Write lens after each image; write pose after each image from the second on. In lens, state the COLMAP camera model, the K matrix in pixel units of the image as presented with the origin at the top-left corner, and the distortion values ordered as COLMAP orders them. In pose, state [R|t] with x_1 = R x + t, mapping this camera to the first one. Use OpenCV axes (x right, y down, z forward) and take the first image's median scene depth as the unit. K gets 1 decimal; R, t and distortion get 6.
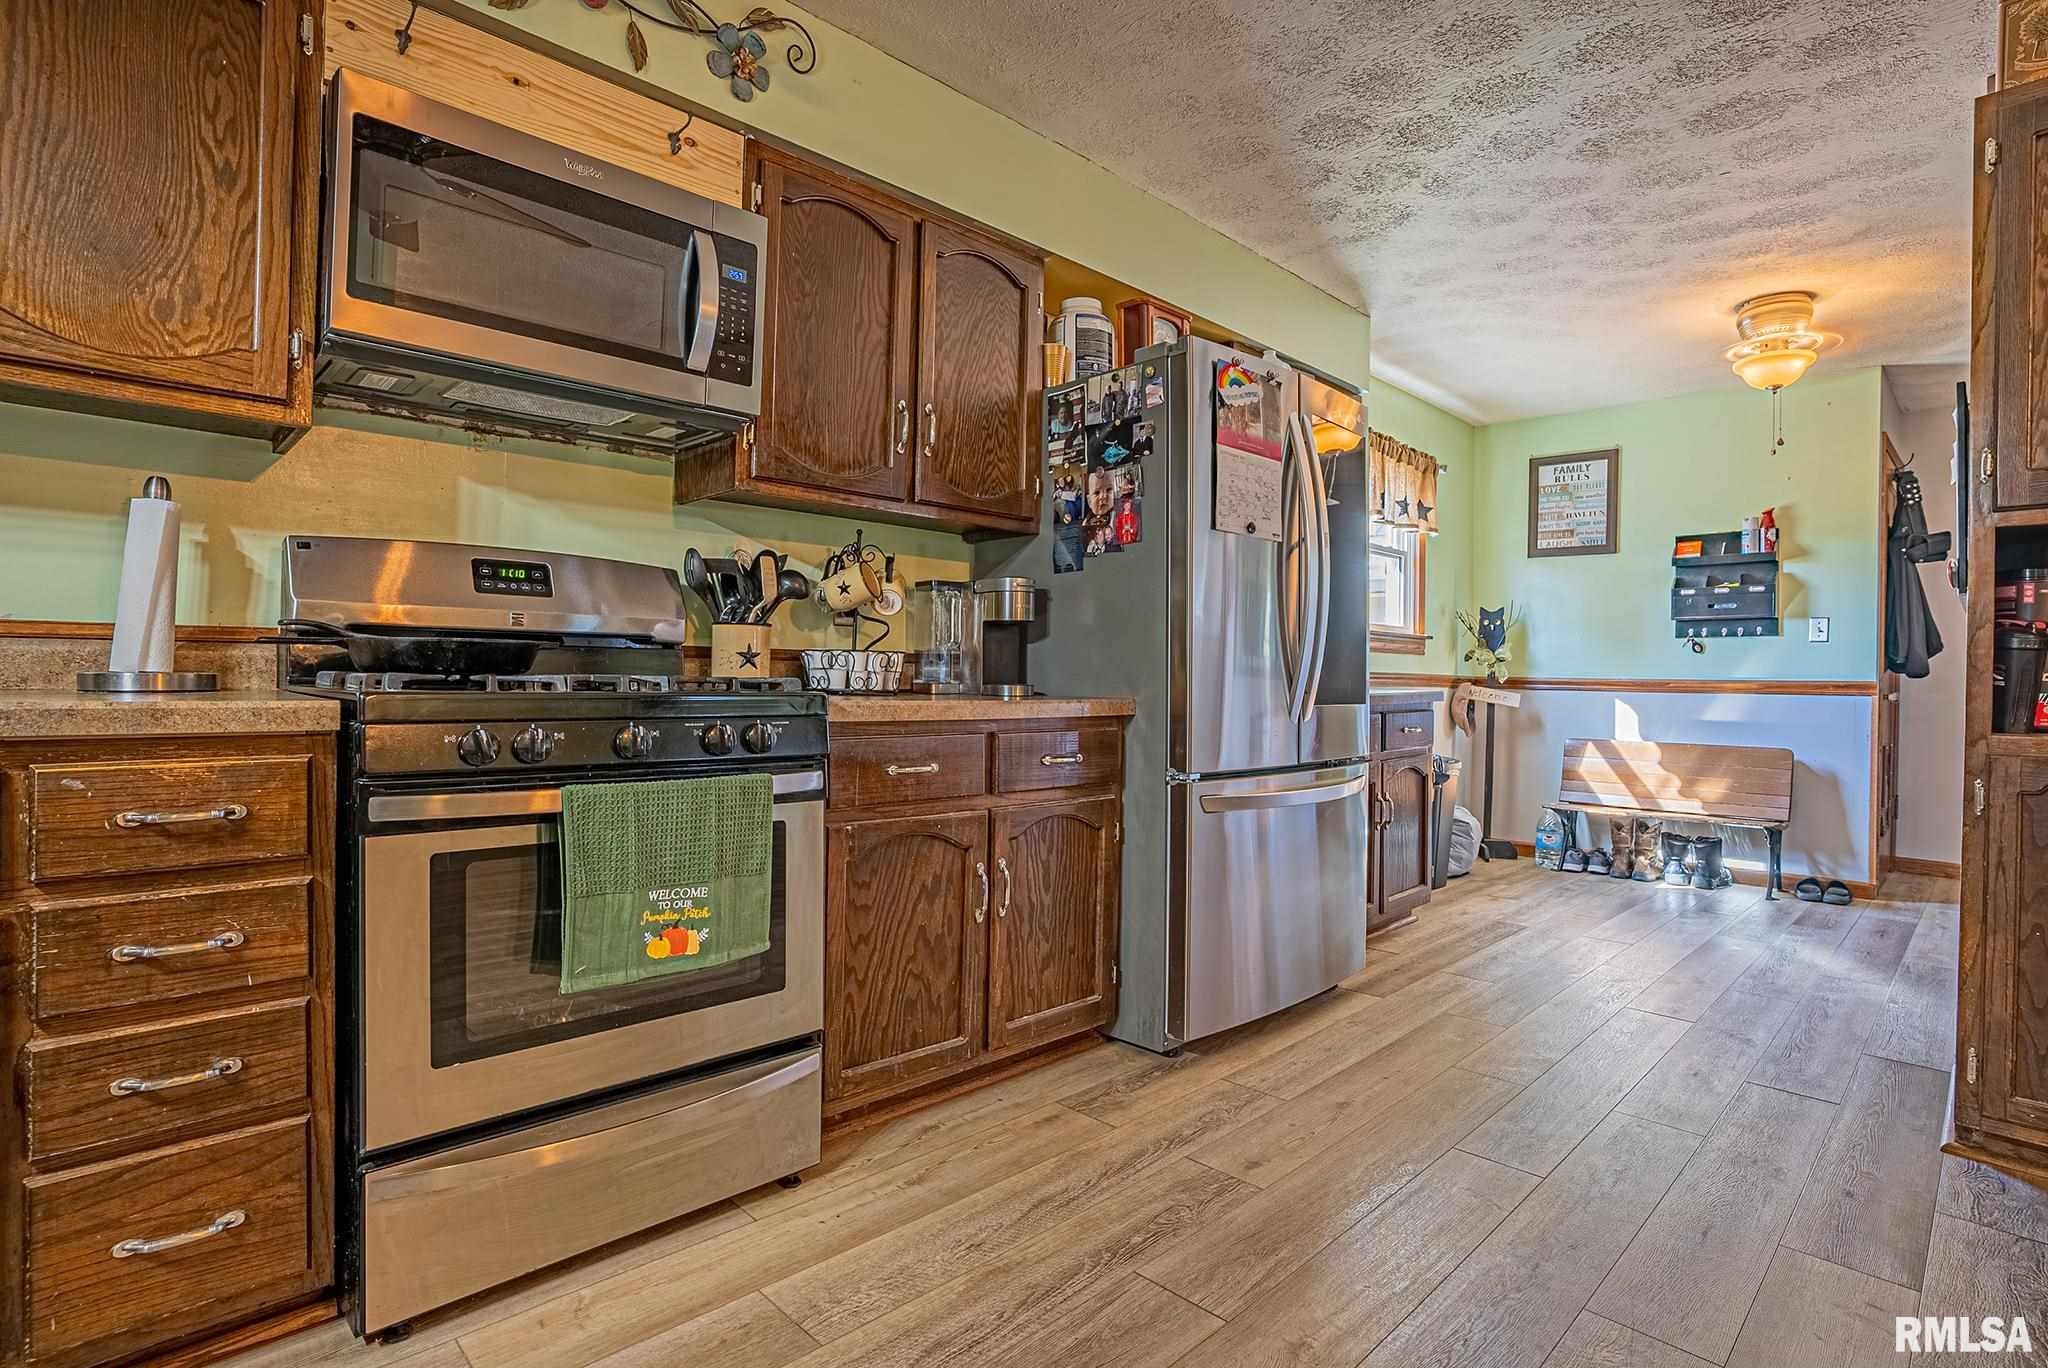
lens RADIAL K [[1023.7, 0, 1008.7], [0, 1023.7, 681.2], [0, 0, 1]] dist [-0.082480, 0.039567]
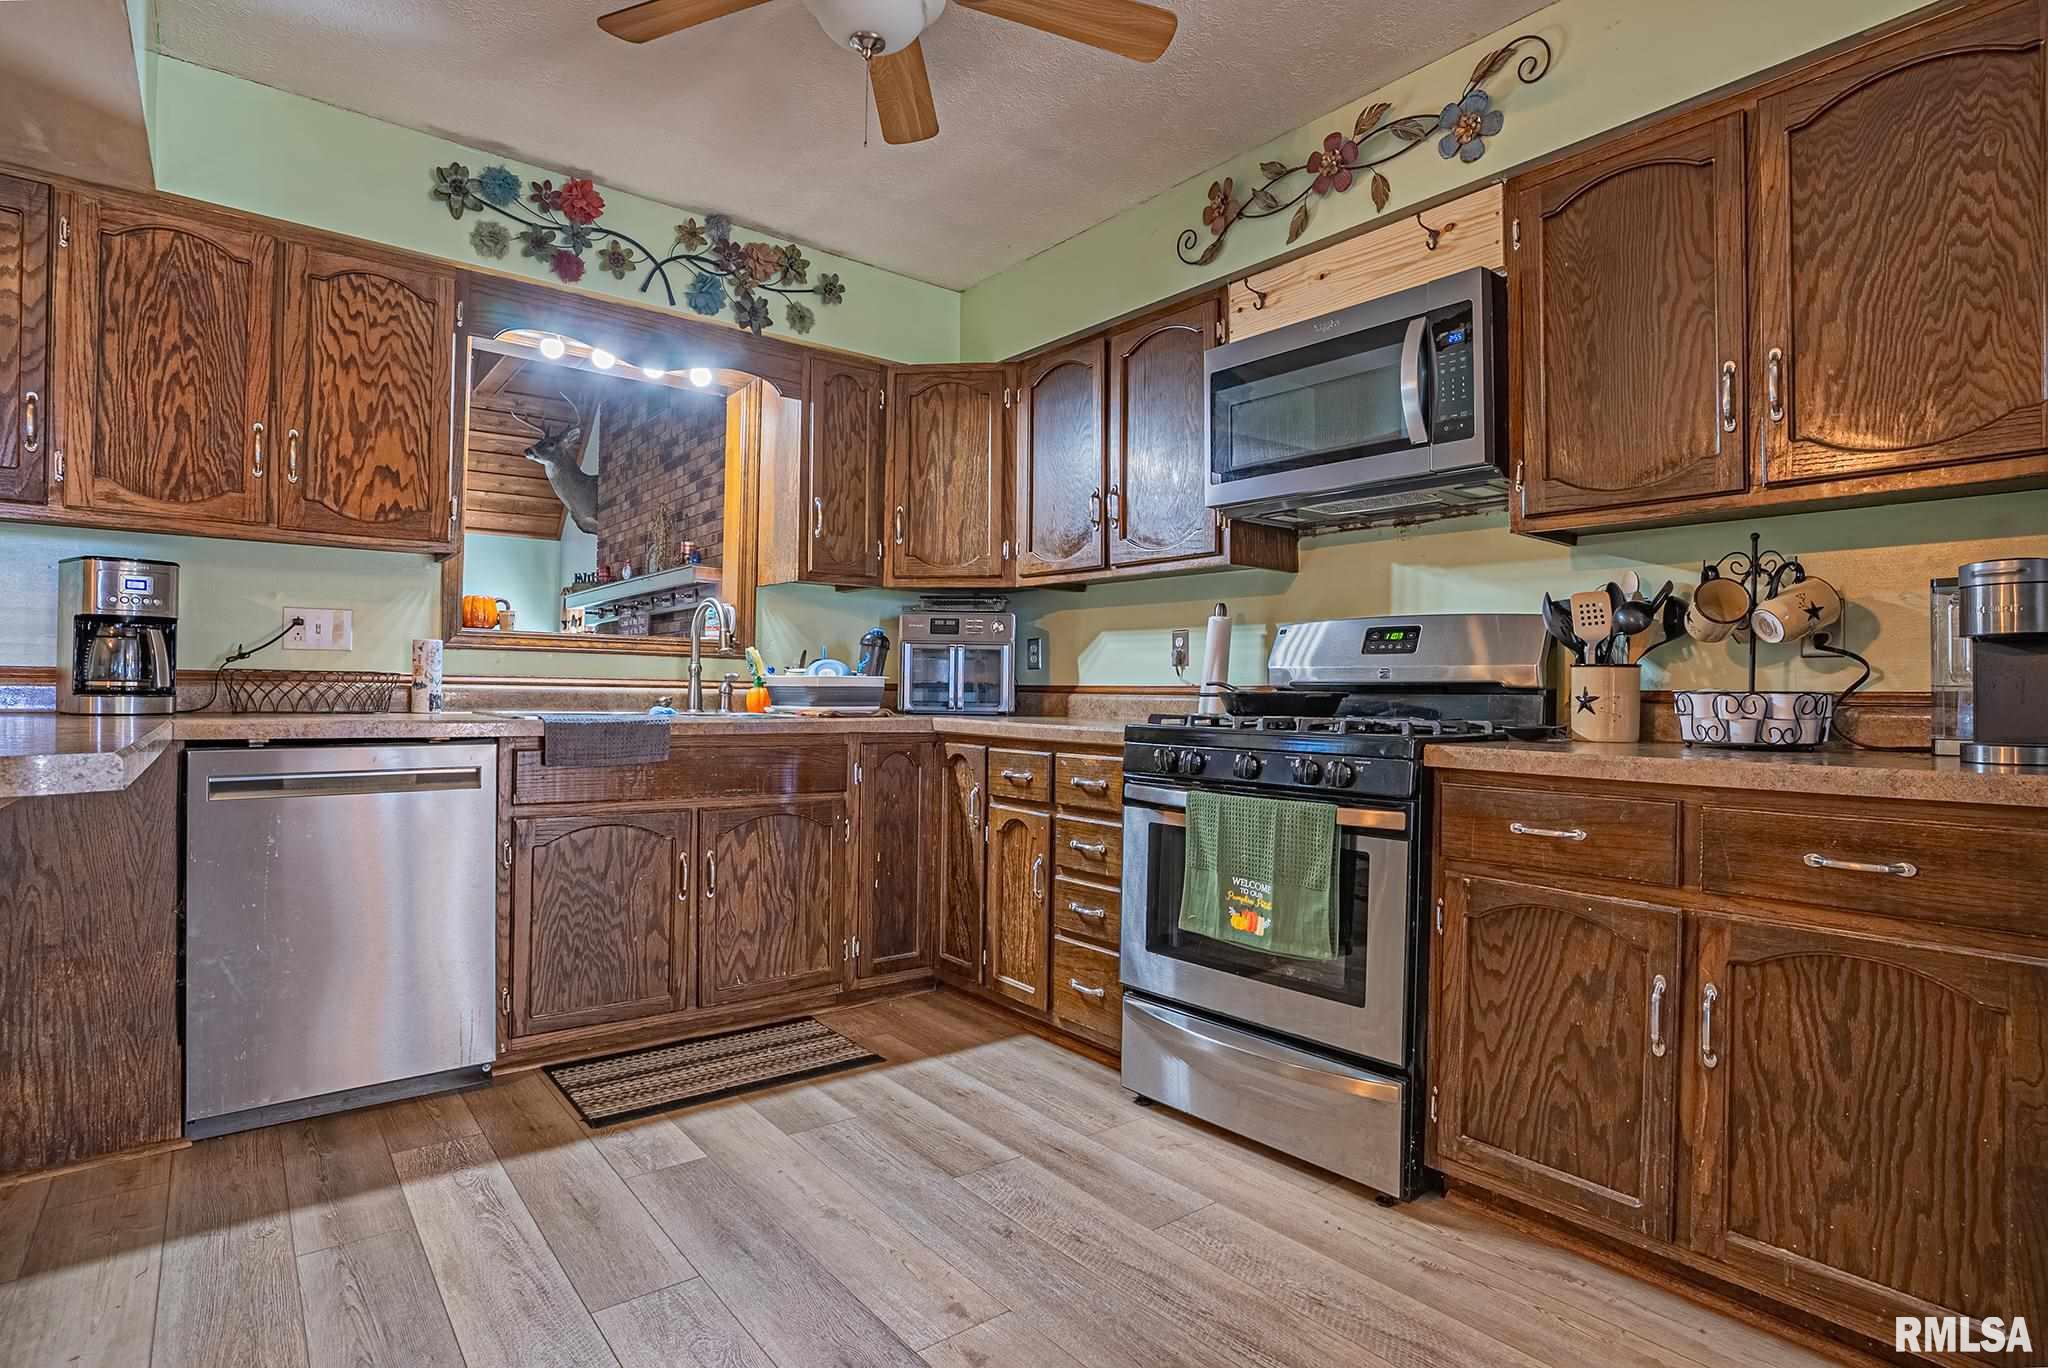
lens RADIAL K [[1023.7, 0, 1008.7], [0, 1023.7, 681.2], [0, 0, 1]] dist [-0.082480, 0.039567]
pose [[-0.095997, -0.027639, -0.994998, 0.806138], [-0.018860, 0.999485, -0.025944, -0.009719], [0.995203, 0.016275, -0.096469, 0.645341]]
